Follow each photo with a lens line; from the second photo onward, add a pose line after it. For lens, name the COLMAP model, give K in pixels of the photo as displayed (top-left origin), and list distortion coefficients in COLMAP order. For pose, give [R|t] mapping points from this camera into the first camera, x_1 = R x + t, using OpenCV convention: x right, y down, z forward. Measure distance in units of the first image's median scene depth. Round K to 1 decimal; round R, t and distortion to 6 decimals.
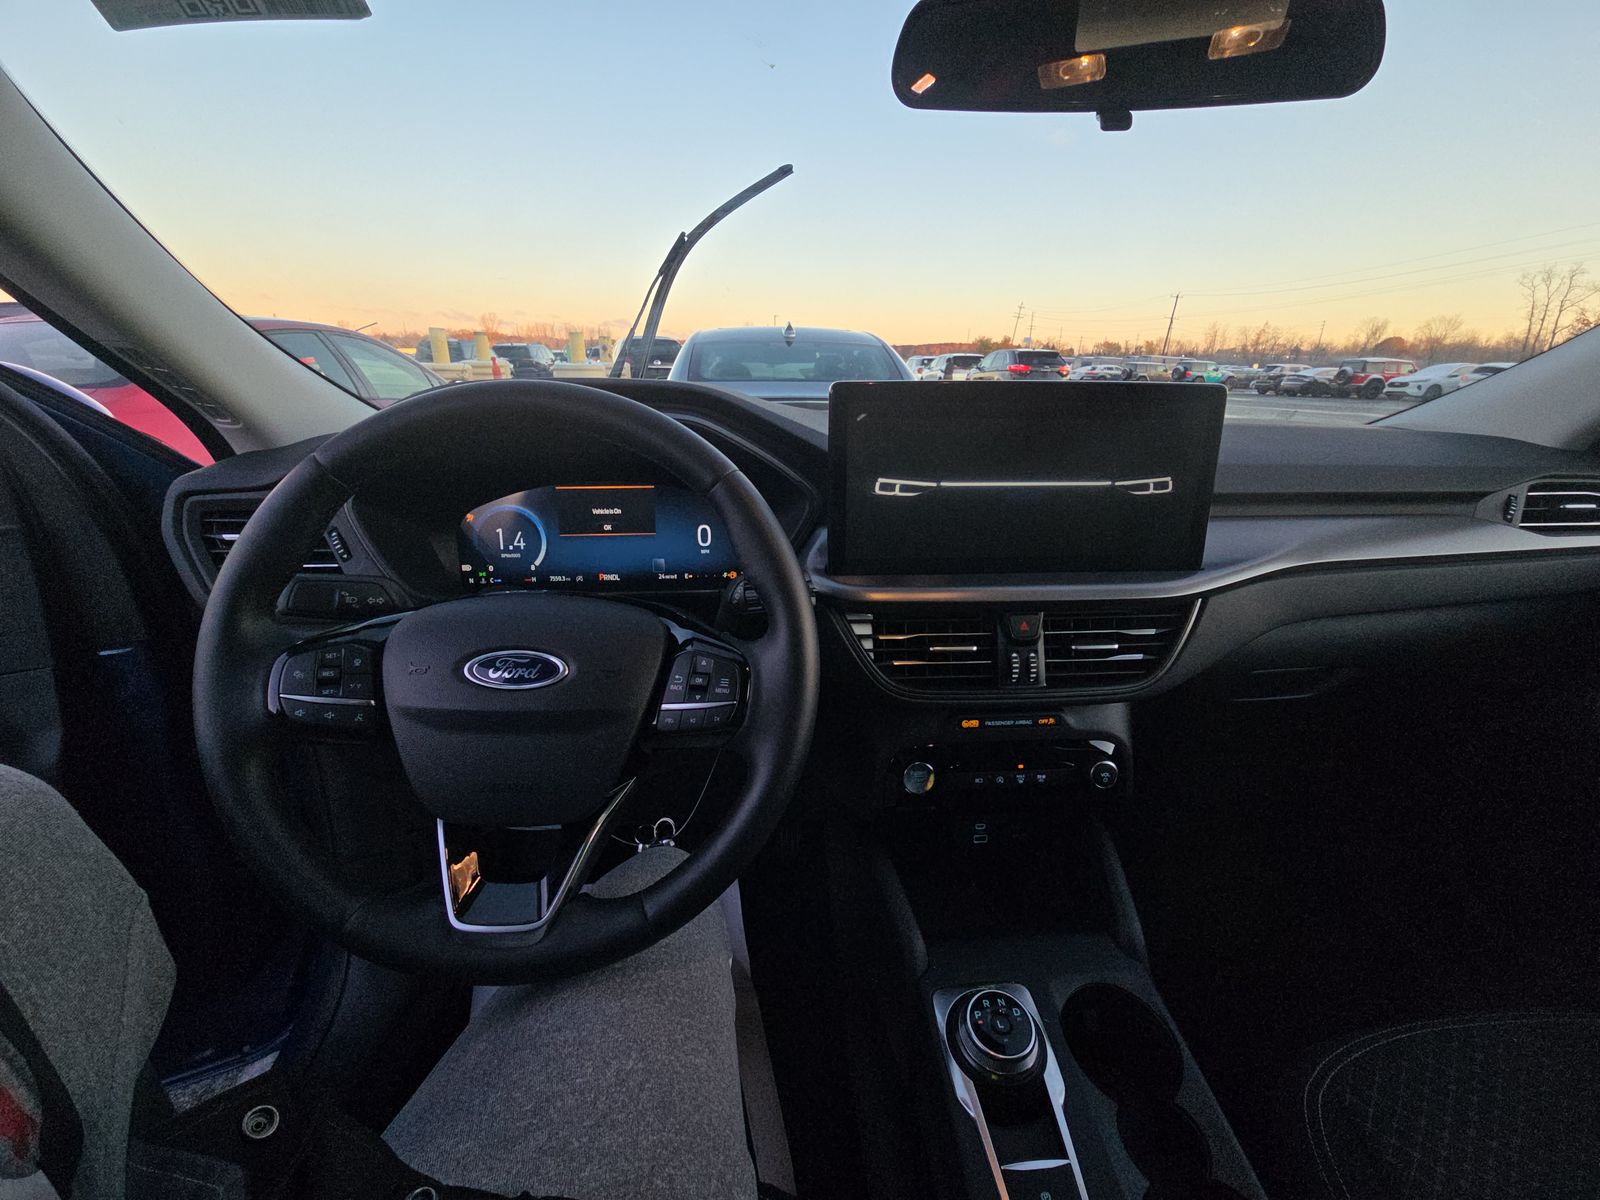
lens RADIAL K [[651.9, 0, 800.0], [0, 651.9, 600.0], [0, 0, 1]] dist [0.002110, -0.000241]
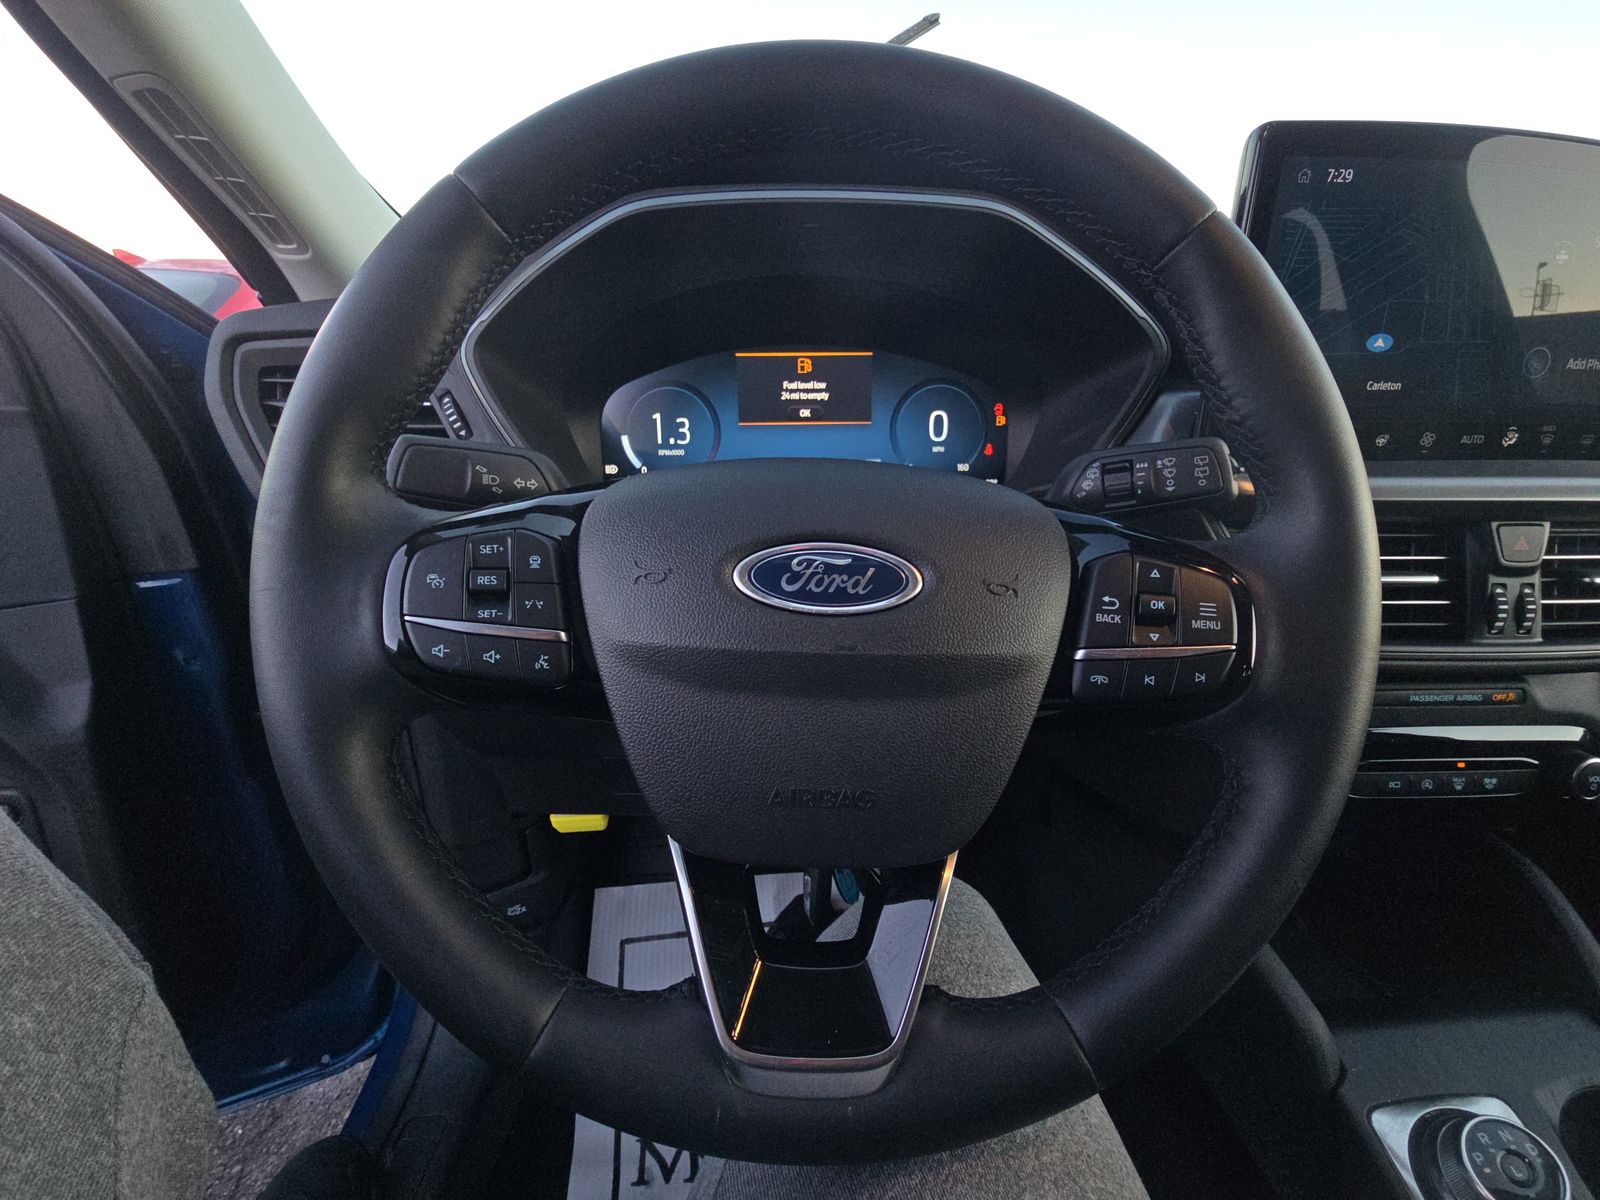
lens RADIAL K [[653.1, 0, 800.0], [0, 653.1, 600.0], [0, 0, 1]] dist [0.011445, -0.007606]
pose [[0.998370, 0.012441, -0.055697, -0.357984], [-0.010075, 0.999043, 0.042569, 0.085583], [0.056173, -0.041939, 0.997540, 0.388966]]
